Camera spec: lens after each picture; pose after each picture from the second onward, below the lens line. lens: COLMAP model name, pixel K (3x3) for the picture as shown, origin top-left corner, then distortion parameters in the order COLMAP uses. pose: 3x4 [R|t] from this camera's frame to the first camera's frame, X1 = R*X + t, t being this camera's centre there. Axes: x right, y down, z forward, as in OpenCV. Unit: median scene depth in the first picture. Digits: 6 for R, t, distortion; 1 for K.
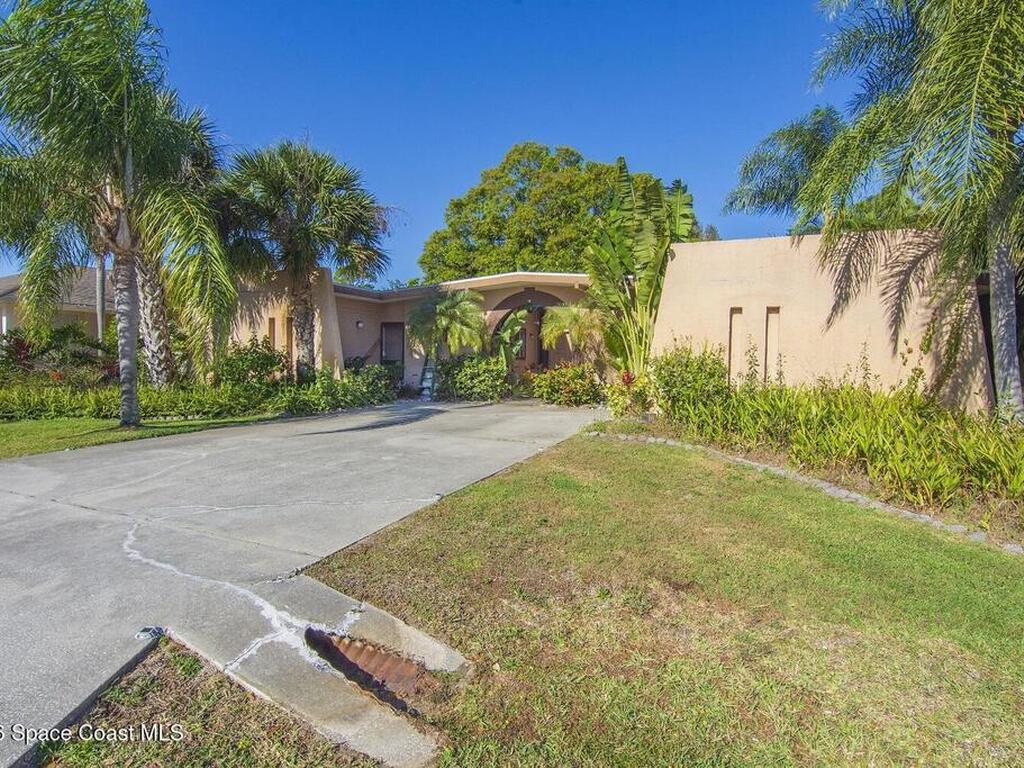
lens RADIAL K [[561.9, 0, 512.0], [0, 561.9, 384.0], [0, 0, 1]] dist [-0.002134, 0.000351]
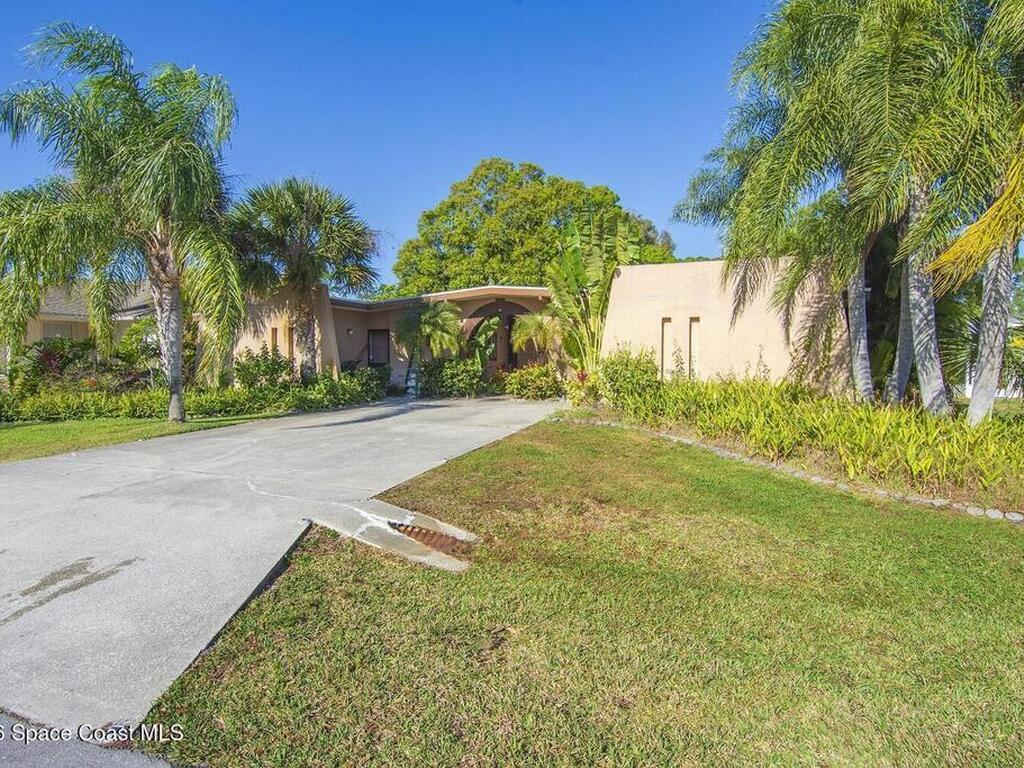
lens RADIAL K [[561.9, 0, 512.0], [0, 561.9, 384.0], [0, 0, 1]] dist [-0.002134, 0.000351]
pose [[0.998200, -0.018794, 0.056947, -0.016069], [0.018627, 0.999820, 0.003465, 0.001140], [-0.057002, -0.002398, 0.998371, -0.186560]]
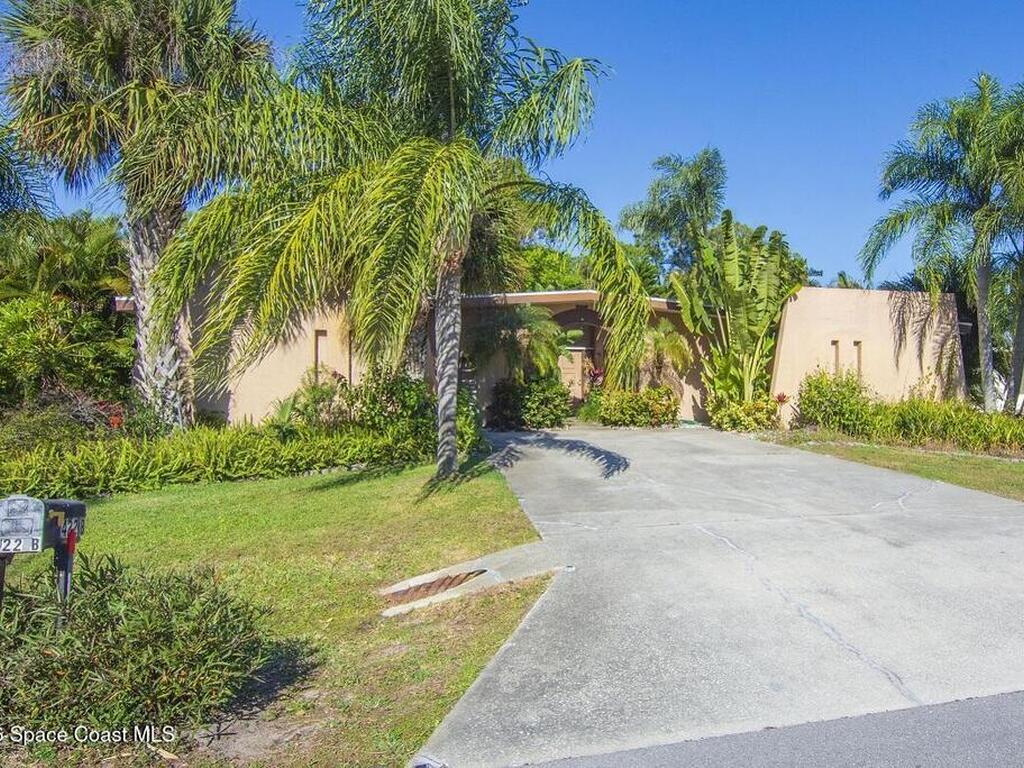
lens RADIAL K [[561.9, 0, 512.0], [0, 561.9, 384.0], [0, 0, 1]] dist [-0.002134, 0.000351]
pose [[0.760558, -0.027225, 0.648699, -0.783605], [0.037041, 0.999313, -0.001489, -0.049519], [-0.648212, 0.025161, 0.761044, 0.403552]]
